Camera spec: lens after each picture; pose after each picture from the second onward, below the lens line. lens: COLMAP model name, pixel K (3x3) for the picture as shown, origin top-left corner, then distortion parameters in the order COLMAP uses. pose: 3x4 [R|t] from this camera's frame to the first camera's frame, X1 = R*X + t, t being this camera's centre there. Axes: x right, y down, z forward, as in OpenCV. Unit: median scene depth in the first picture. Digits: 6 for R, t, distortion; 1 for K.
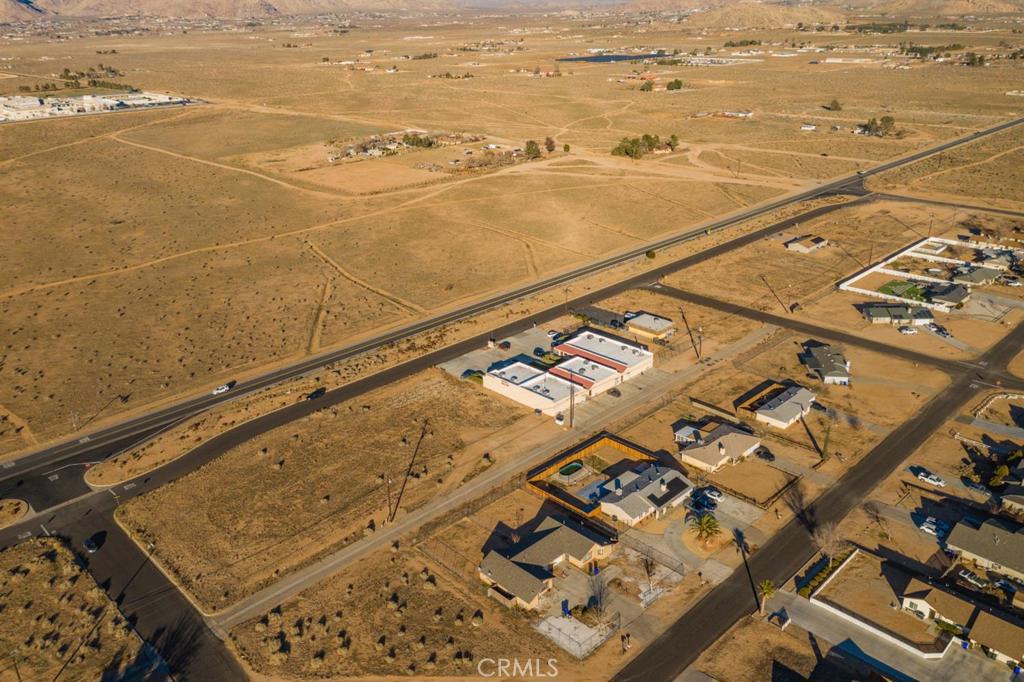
lens RADIAL K [[808.2, 0, 506.9], [0, 808.2, 346.3], [0, 0, 1]] dist [-0.012061, 0.034455]
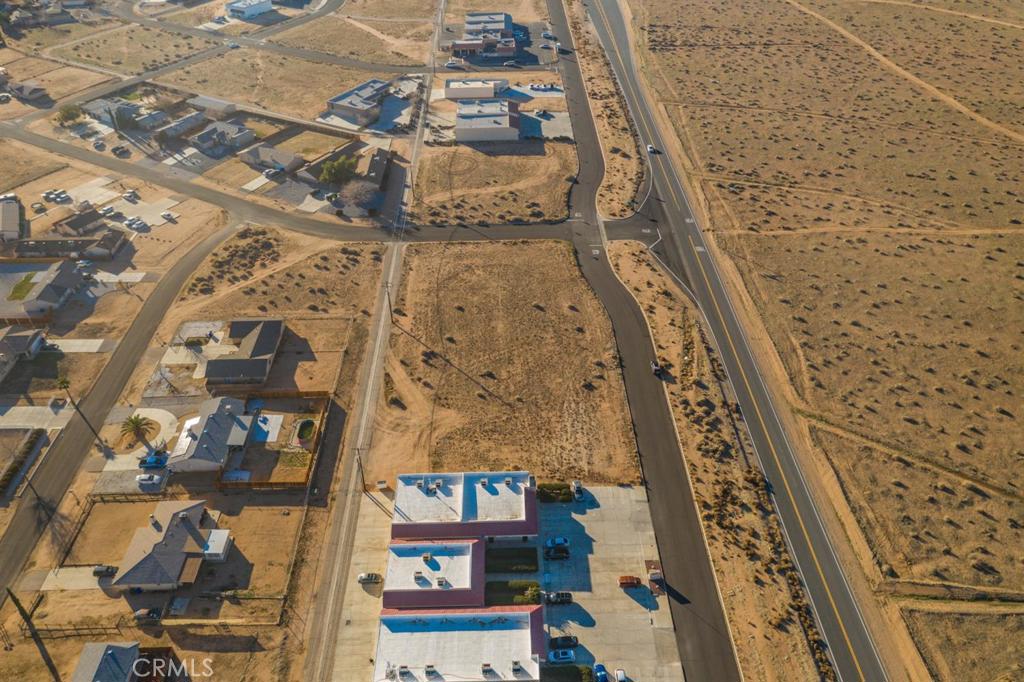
lens RADIAL K [[808.2, 0, 506.9], [0, 808.2, 346.3], [0, 0, 1]] dist [-0.012061, 0.034455]
pose [[-0.688542, 0.462401, -0.558655, 0.325458], [-0.252532, 0.569252, 0.782419, -0.567046], [0.679806, 0.679807, -0.275183, 1.110740]]
